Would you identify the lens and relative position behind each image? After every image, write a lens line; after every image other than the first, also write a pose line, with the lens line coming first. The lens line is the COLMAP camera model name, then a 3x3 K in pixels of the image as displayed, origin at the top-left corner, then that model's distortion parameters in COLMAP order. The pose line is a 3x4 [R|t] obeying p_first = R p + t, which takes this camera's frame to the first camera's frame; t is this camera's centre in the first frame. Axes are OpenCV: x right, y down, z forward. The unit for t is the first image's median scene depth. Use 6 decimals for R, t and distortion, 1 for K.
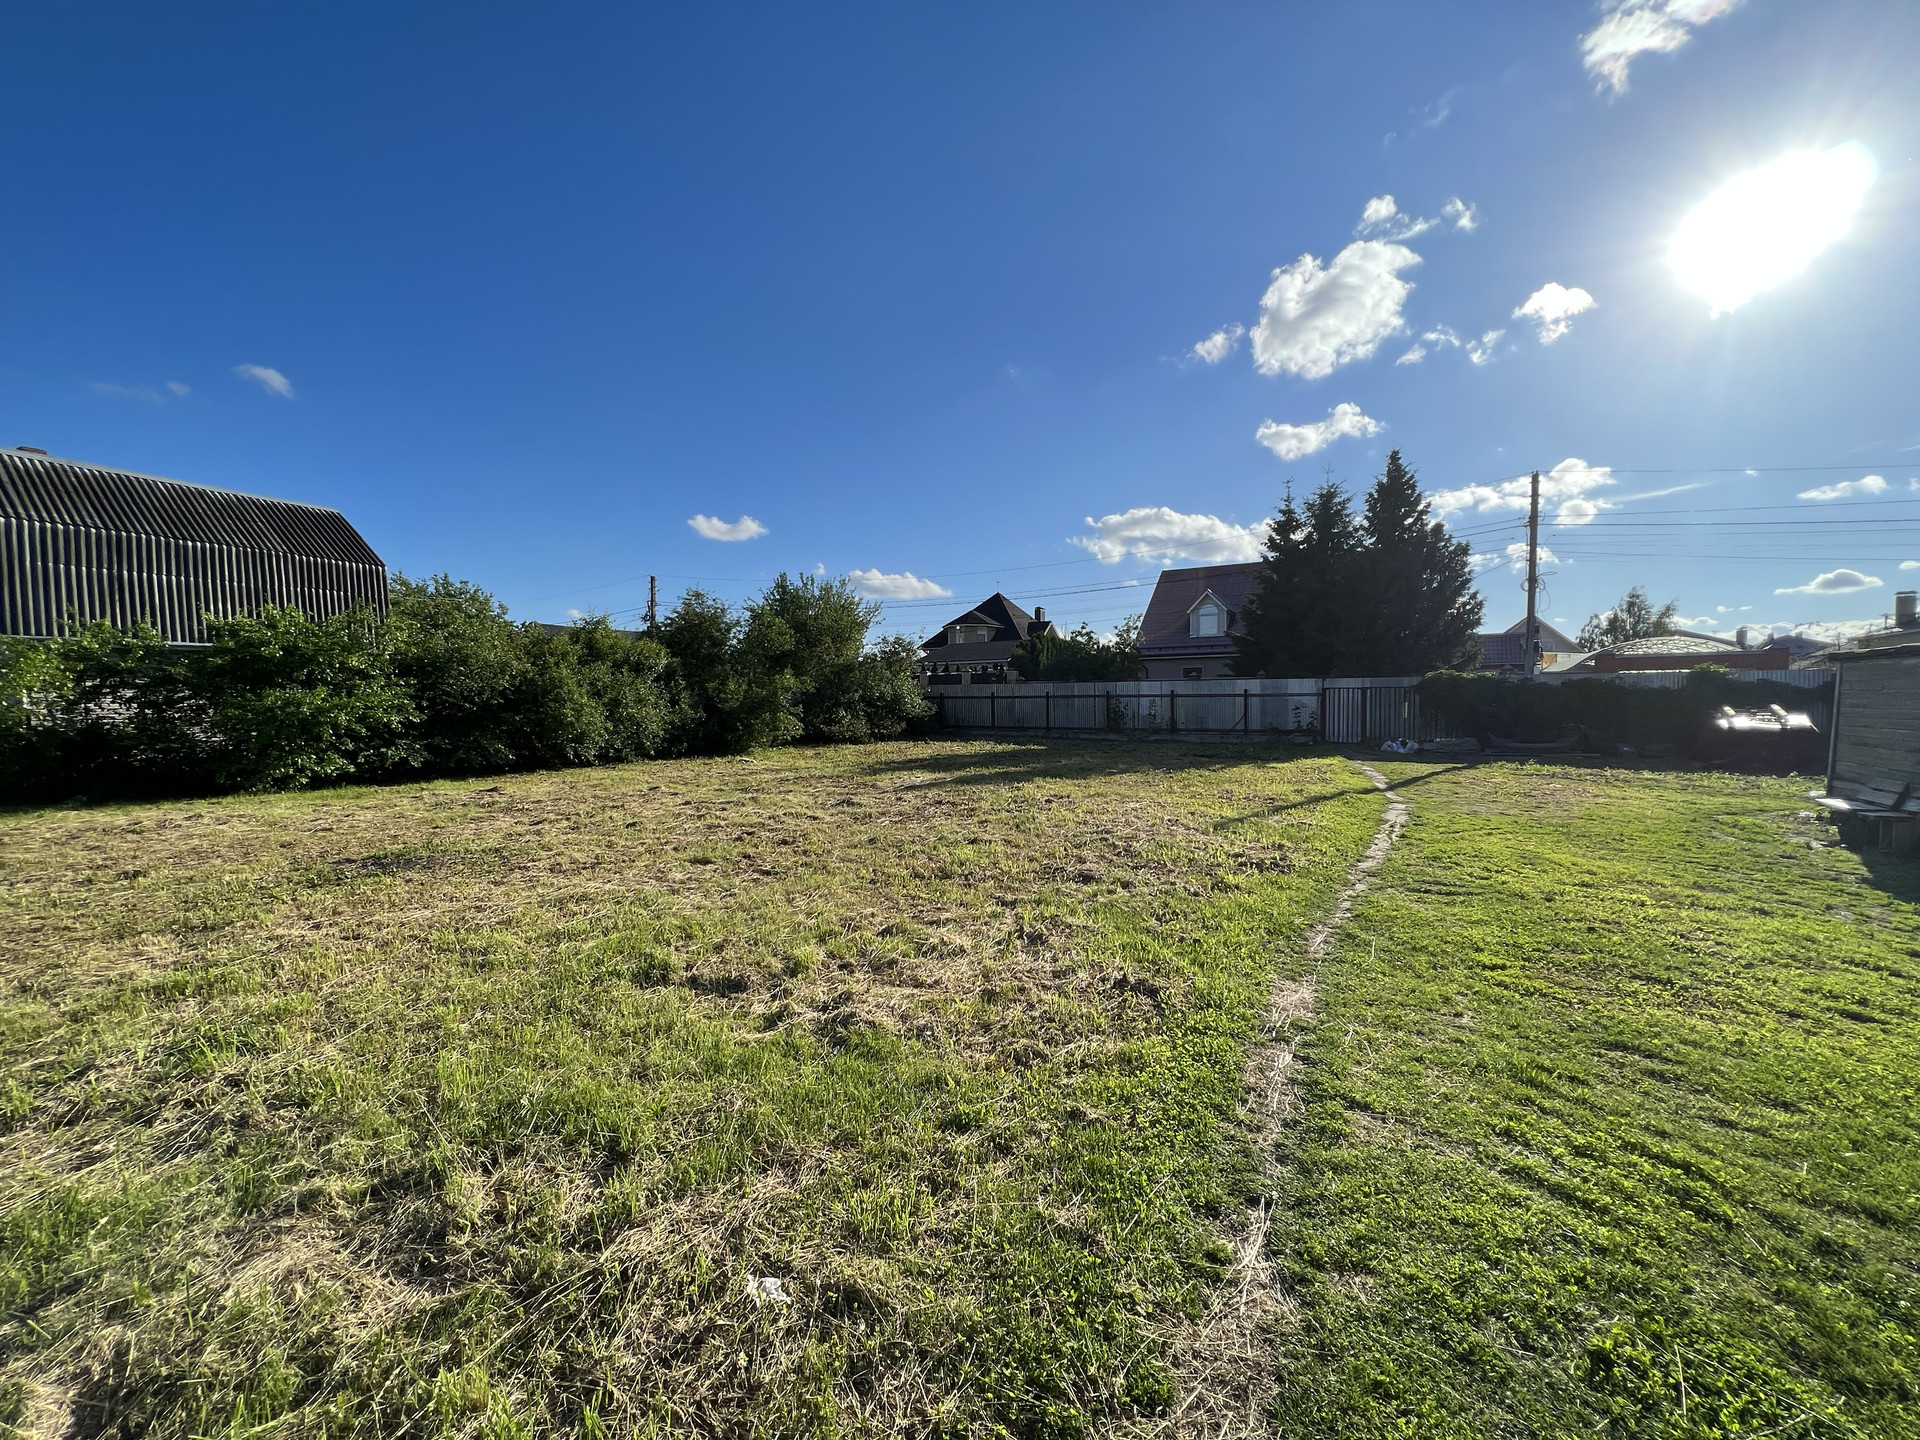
lens RADIAL K [[767.0, 0, 963.1], [0, 767.0, 750.8], [0, 0, 1]] dist [-0.004695, 0.000716]
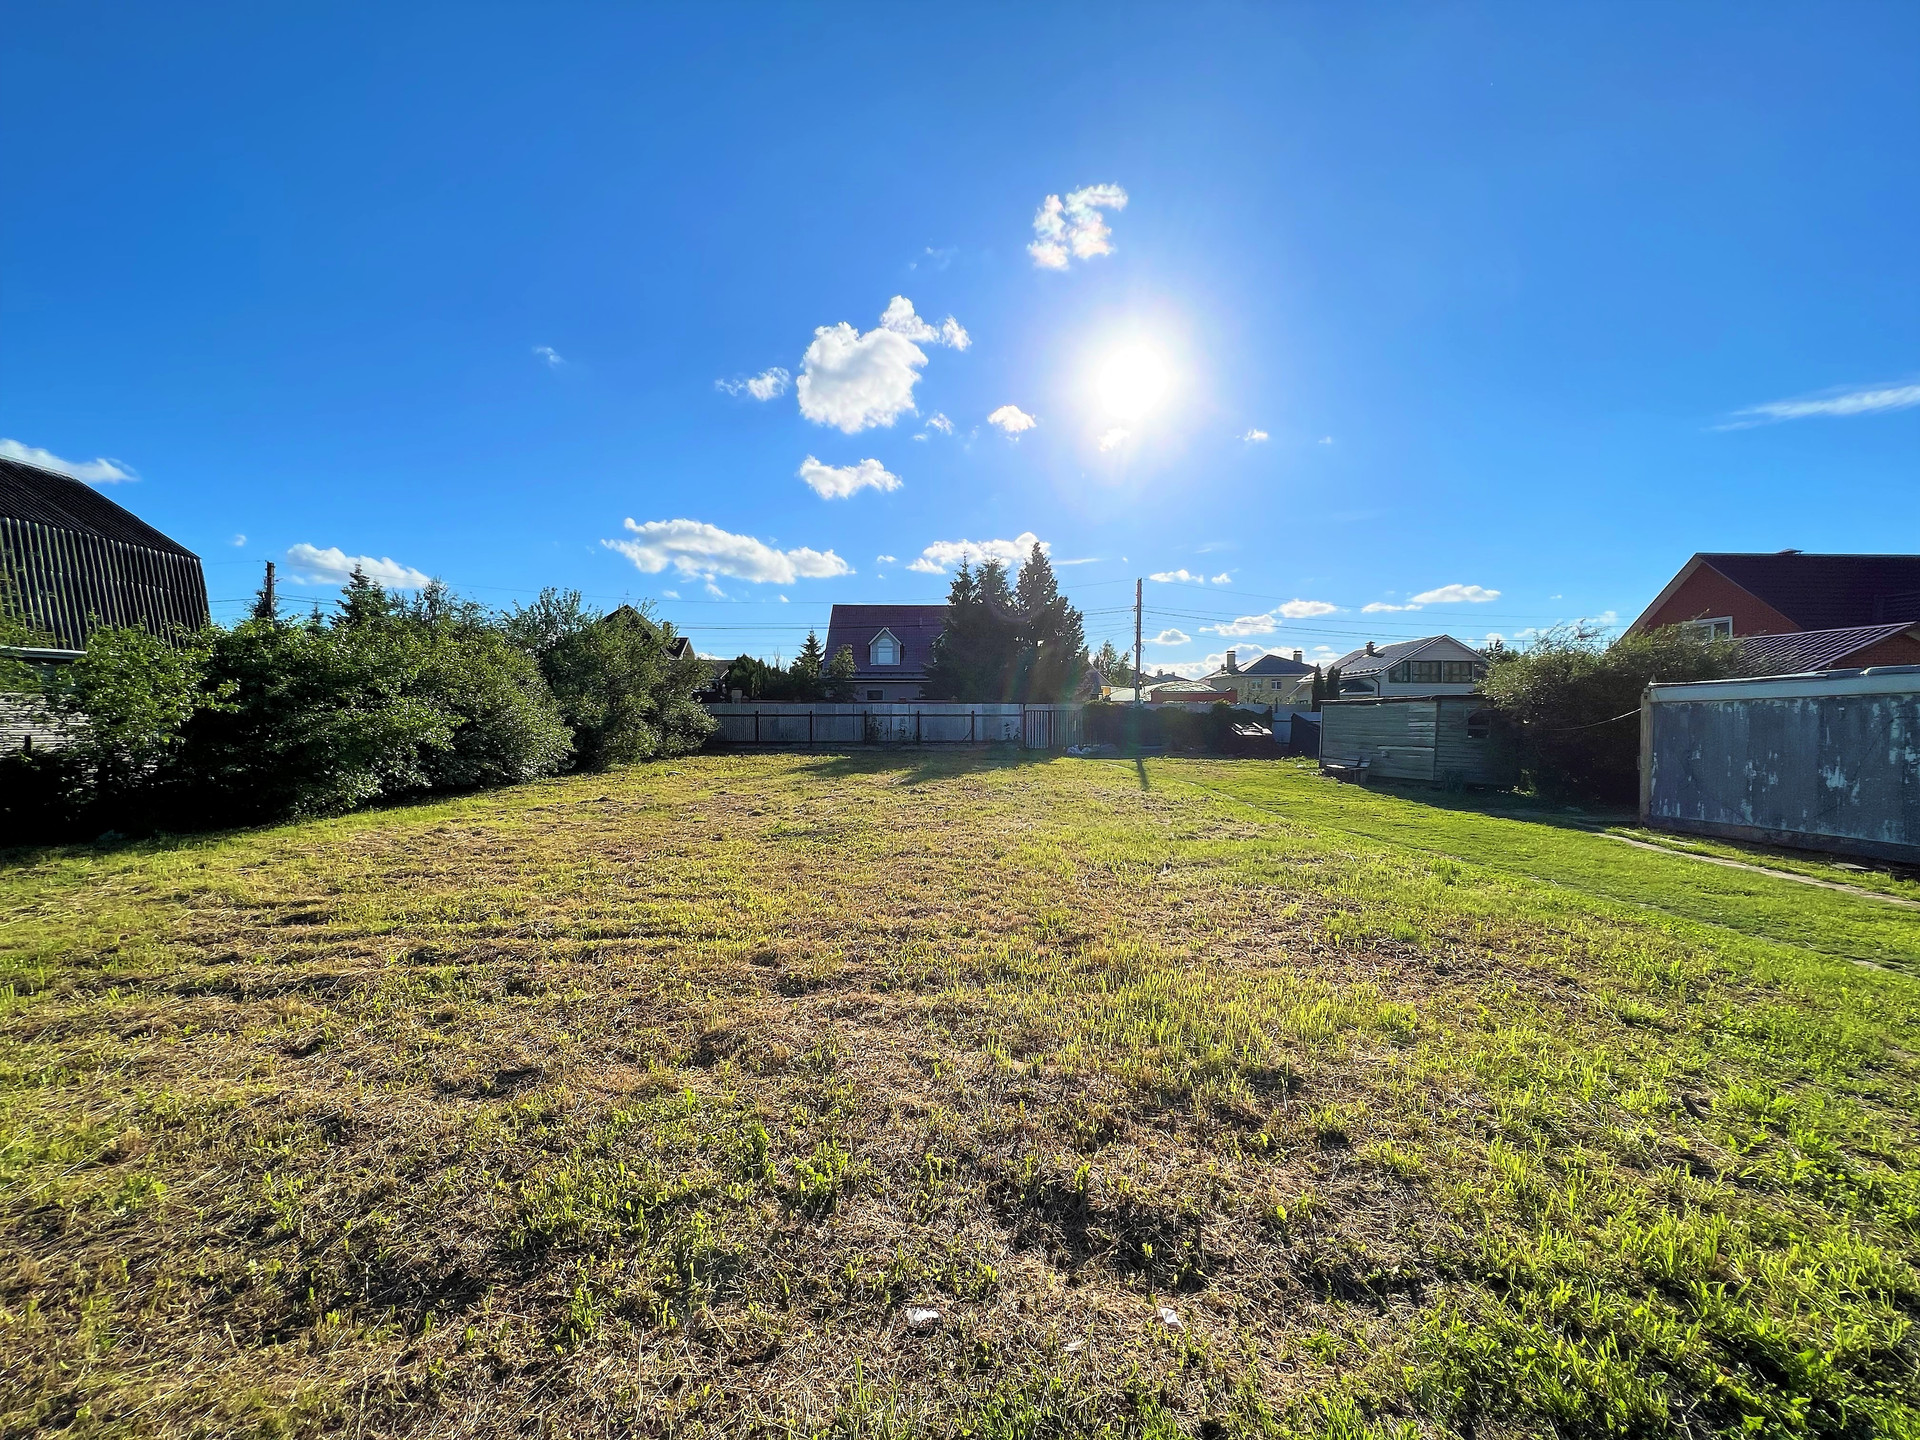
lens RADIAL K [[767.0, 0, 961.7], [0, 767.0, 697.5], [0, 0, 1]] dist [-0.004695, 0.000716]
pose [[0.834516, 0.018164, 0.550684, -0.334143], [0.030466, 0.996406, -0.079035, 0.001875], [-0.550140, 0.082733, 0.830964, -0.093163]]
